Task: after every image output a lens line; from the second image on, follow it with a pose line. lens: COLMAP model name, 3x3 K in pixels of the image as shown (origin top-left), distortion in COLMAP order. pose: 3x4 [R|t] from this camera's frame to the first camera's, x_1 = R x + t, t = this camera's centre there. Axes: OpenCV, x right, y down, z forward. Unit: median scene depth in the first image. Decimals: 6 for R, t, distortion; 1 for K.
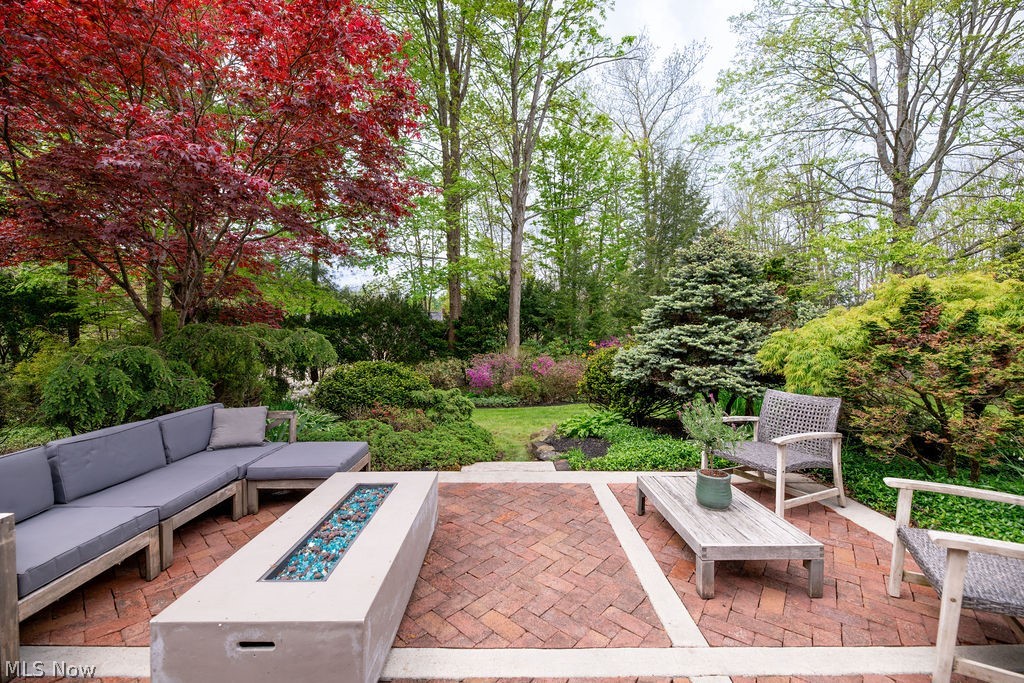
lens RADIAL K [[418.3, 0, 512.9], [0, 418.3, 326.3], [0, 0, 1]] dist [-0.006437, -0.001210]
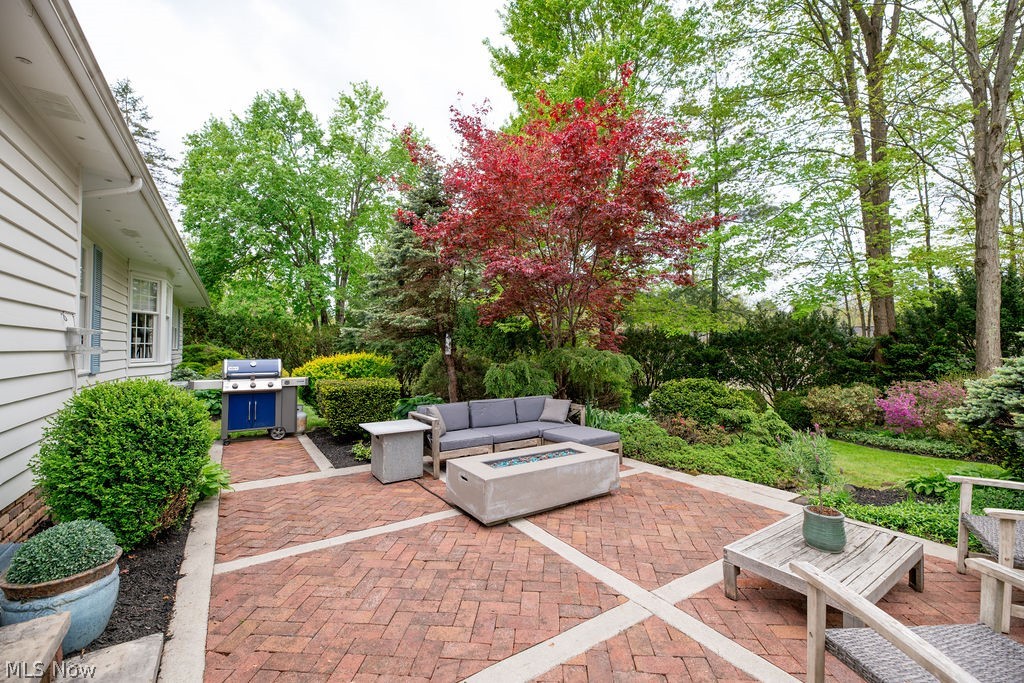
lens RADIAL K [[418.3, 0, 514.5], [0, 418.3, 334.8], [0, 0, 1]] dist [-0.006437, -0.001210]
pose [[0.559582, -0.026012, -0.828366, 0.332448], [0.007974, 0.999630, -0.026003, -0.009343], [0.828736, 0.007945, 0.559583, -0.034732]]
